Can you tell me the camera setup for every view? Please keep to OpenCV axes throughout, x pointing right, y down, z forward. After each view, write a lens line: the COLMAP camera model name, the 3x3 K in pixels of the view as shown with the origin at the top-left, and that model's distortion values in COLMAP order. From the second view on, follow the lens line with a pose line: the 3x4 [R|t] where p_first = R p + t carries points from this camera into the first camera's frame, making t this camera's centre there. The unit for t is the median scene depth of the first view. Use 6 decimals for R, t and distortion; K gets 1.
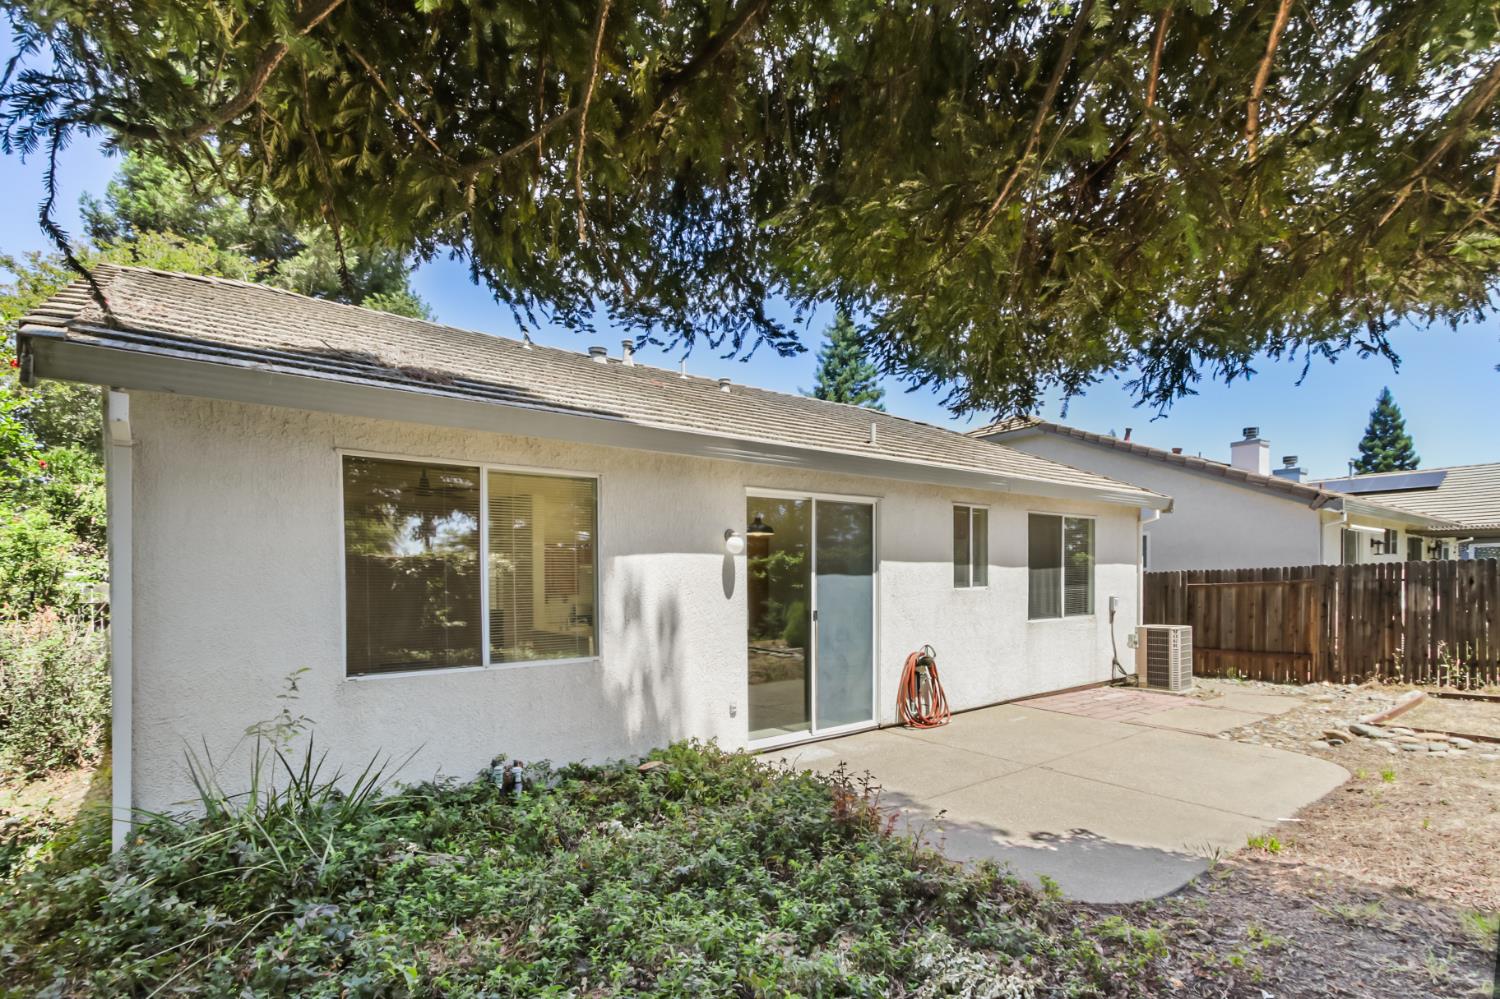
lens RADIAL K [[700.4, 0, 747.9], [0, 700.4, 575.6], [0, 0, 1]] dist [-0.004510, -0.001088]
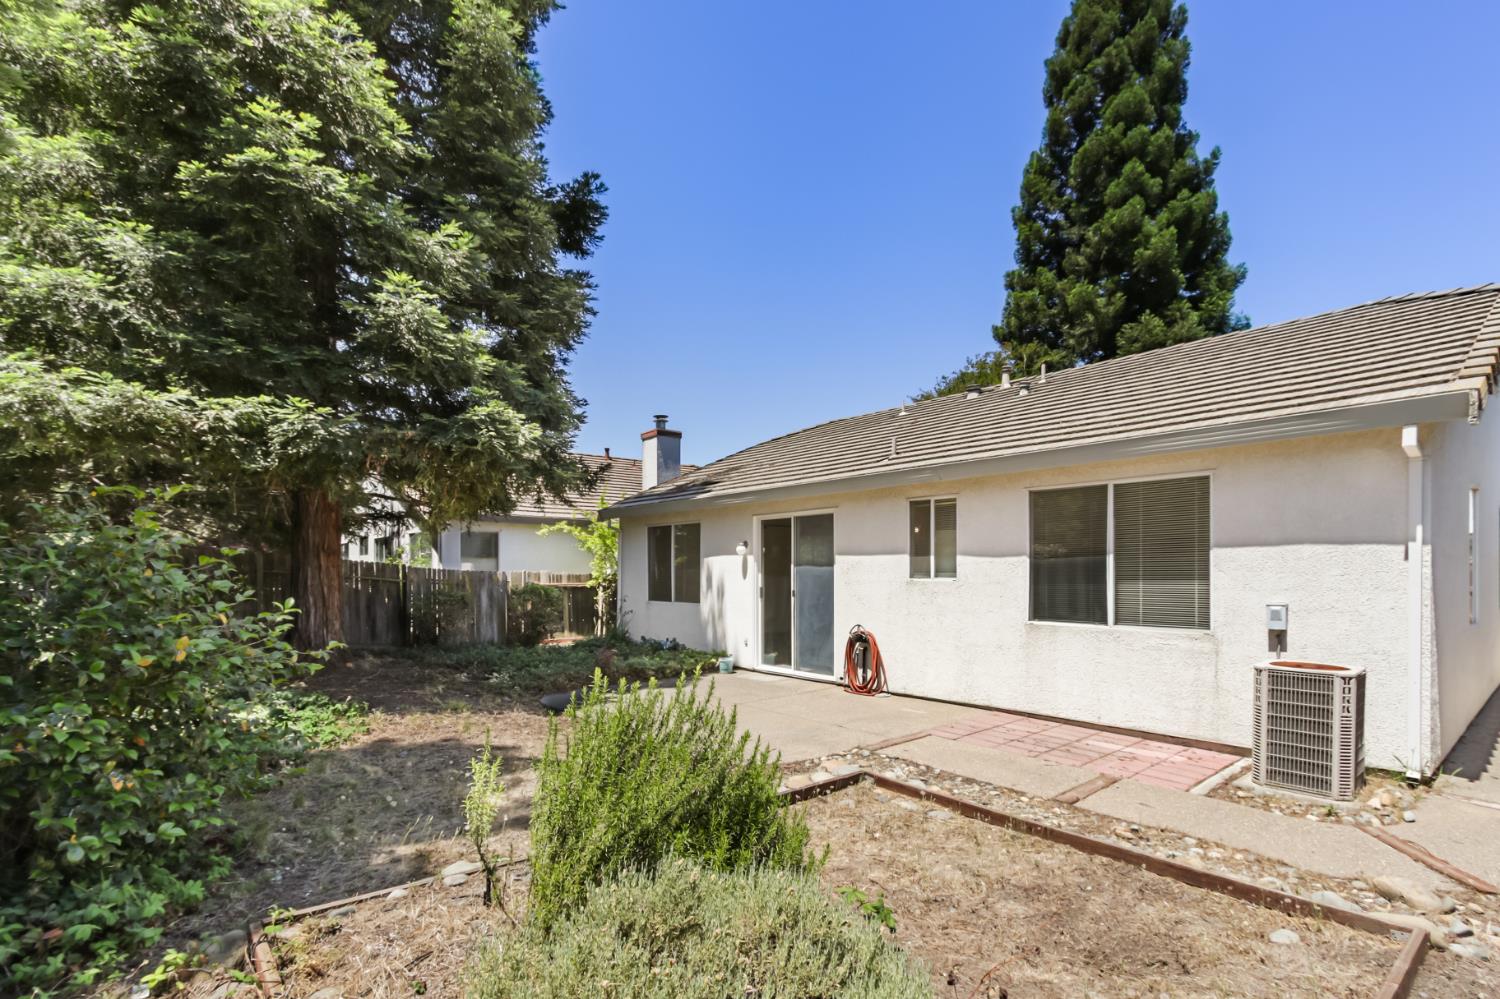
lens RADIAL K [[700.4, 0, 747.9], [0, 700.4, 575.6], [0, 0, 1]] dist [-0.004510, -0.001088]
pose [[0.041938, 0.010468, -0.999065, 1.479706], [-0.001615, 0.999945, 0.010410, 0.003179], [0.999119, 0.001177, 0.041953, 0.776935]]
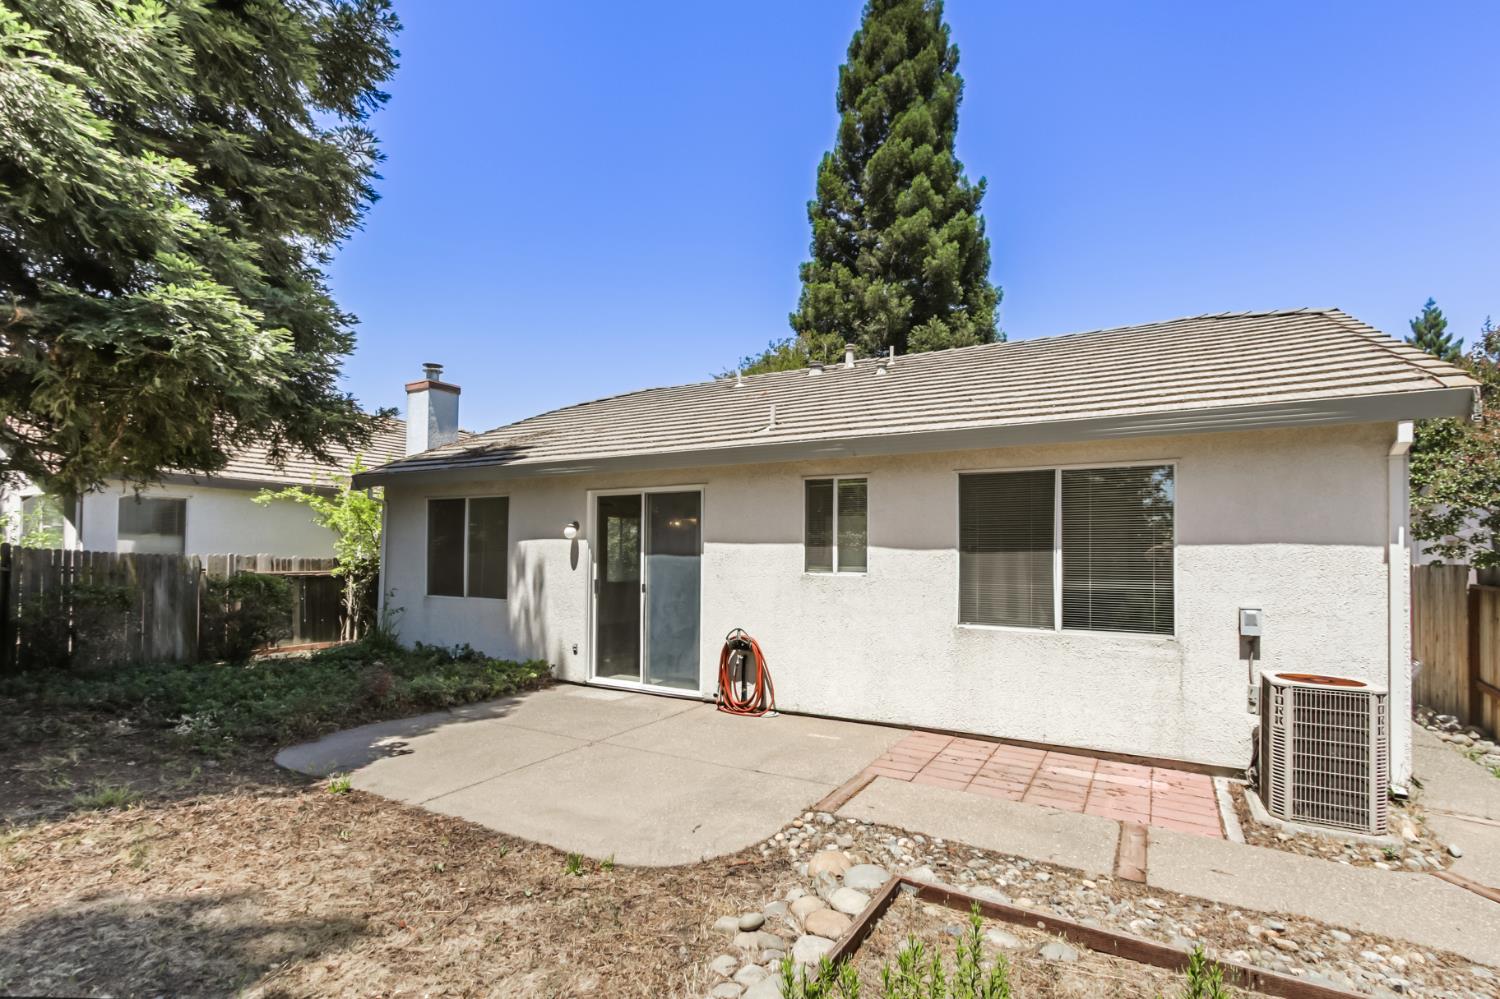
lens RADIAL K [[689.1, 0, 754.4], [0, 689.1, 541.5], [0, 0, 1]] dist [-0.000781, 0.005536]
pose [[0.392644, -0.007978, -0.919656, 1.177994], [-0.013650, 0.999802, -0.014501, -0.008452], [0.919589, 0.018247, 0.392457, 0.653635]]
